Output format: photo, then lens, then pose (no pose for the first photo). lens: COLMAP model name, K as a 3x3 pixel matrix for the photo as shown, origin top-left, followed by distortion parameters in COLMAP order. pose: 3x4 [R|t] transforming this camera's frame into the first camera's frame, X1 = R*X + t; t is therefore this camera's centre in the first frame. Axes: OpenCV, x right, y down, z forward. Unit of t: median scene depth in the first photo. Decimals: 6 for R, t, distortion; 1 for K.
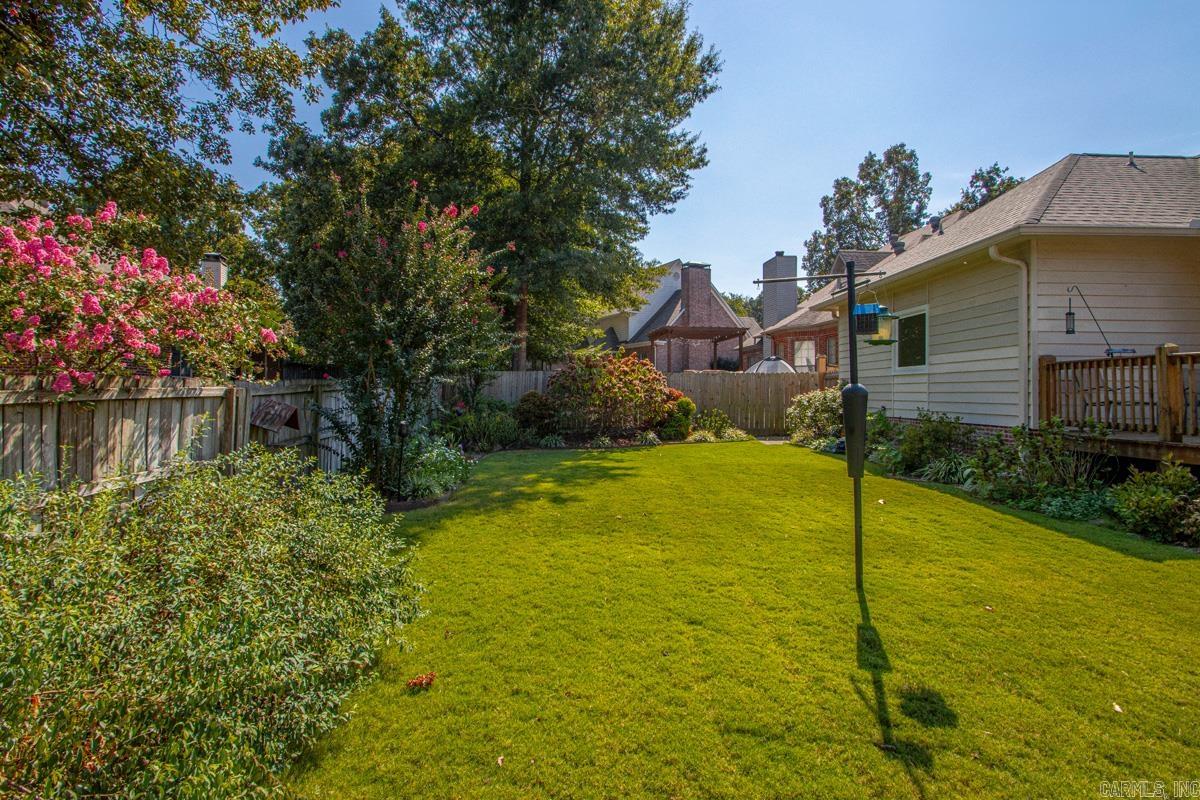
lens RADIAL K [[587.4, 0, 596.1], [0, 587.4, 390.3], [0, 0, 1]] dist [-0.006165, -0.006018]
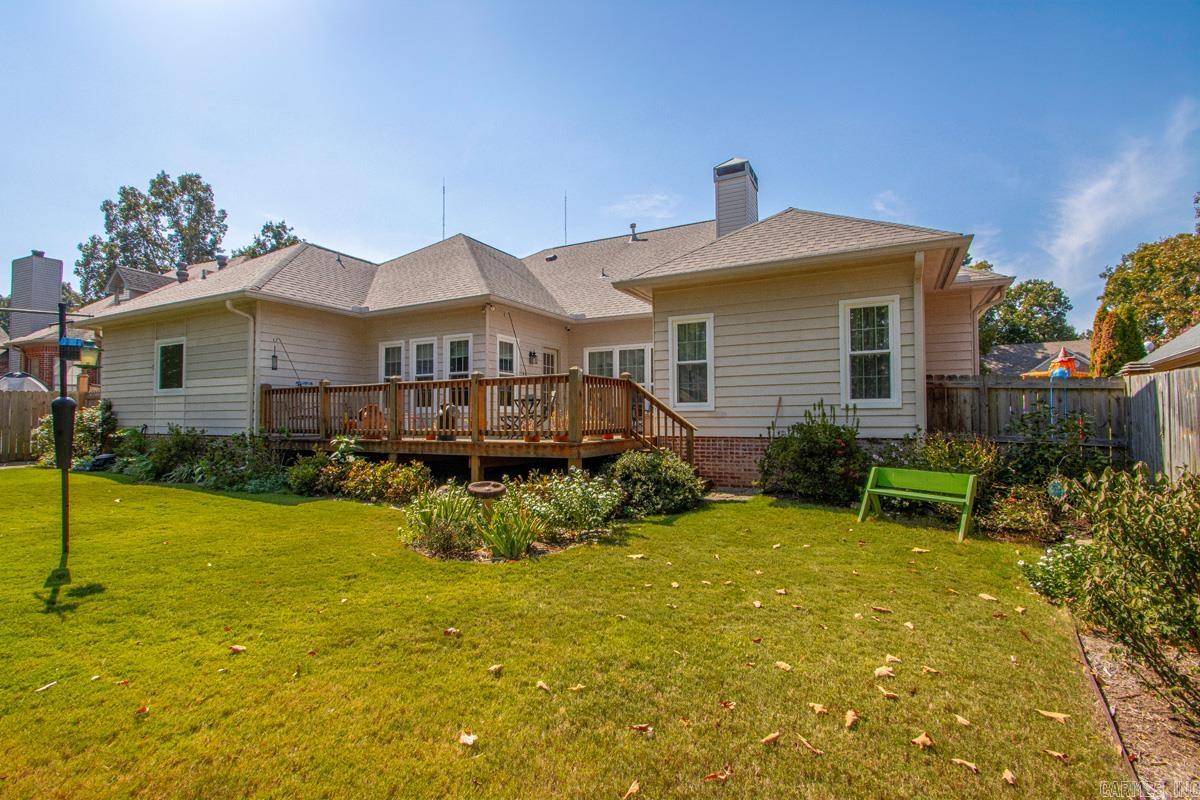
lens RADIAL K [[561.3, 0, 600.3], [0, 561.3, 406.7], [0, 0, 1]] dist [-0.009713, -0.006717]
pose [[0.464380, 0.011028, 0.885567, -0.015902], [0.002676, 0.999900, -0.013855, 0.005112], [-0.885632, 0.008804, 0.464304, -0.108214]]
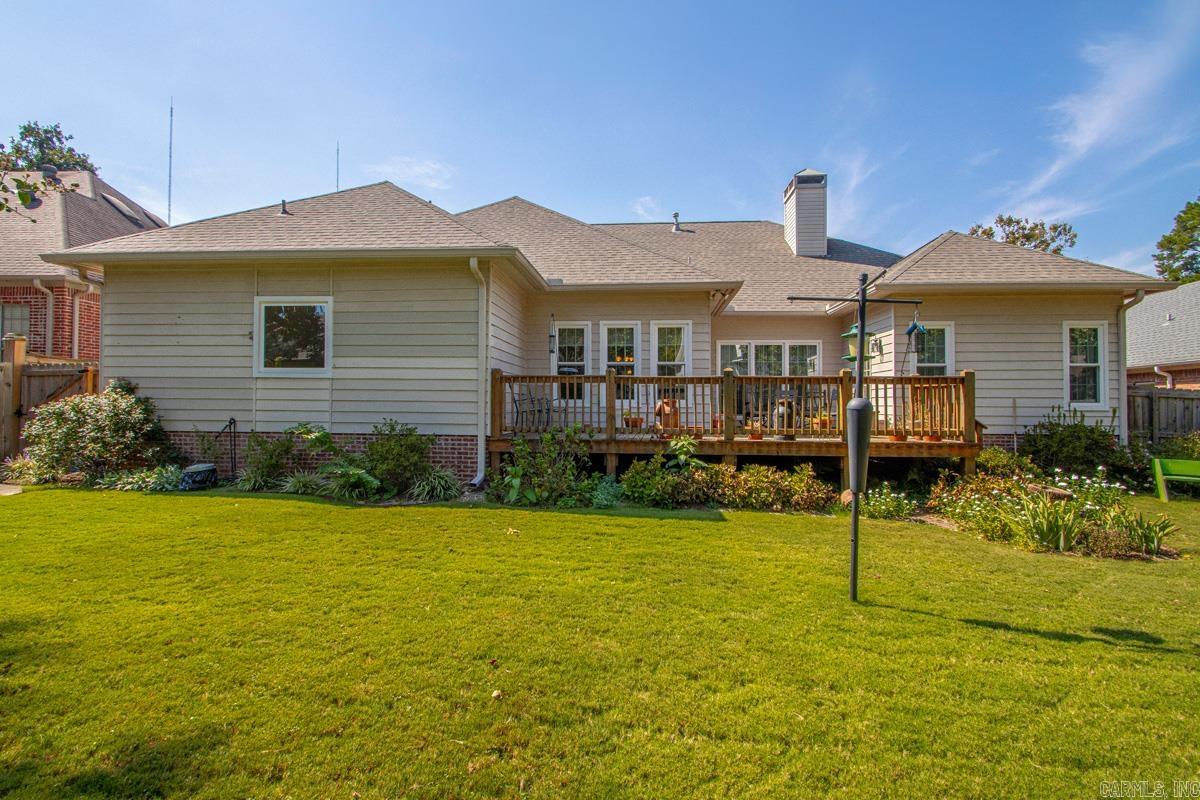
lens RADIAL K [[587.4, 0, 565.4], [0, 587.4, 392.5], [0, 0, 1]] dist [-0.006165, -0.006018]
pose [[0.080915, 0.016633, 0.996582, -0.100639], [-0.012863, 0.999795, -0.015642, 0.000347], [-0.996638, -0.011554, 0.081112, 0.242414]]
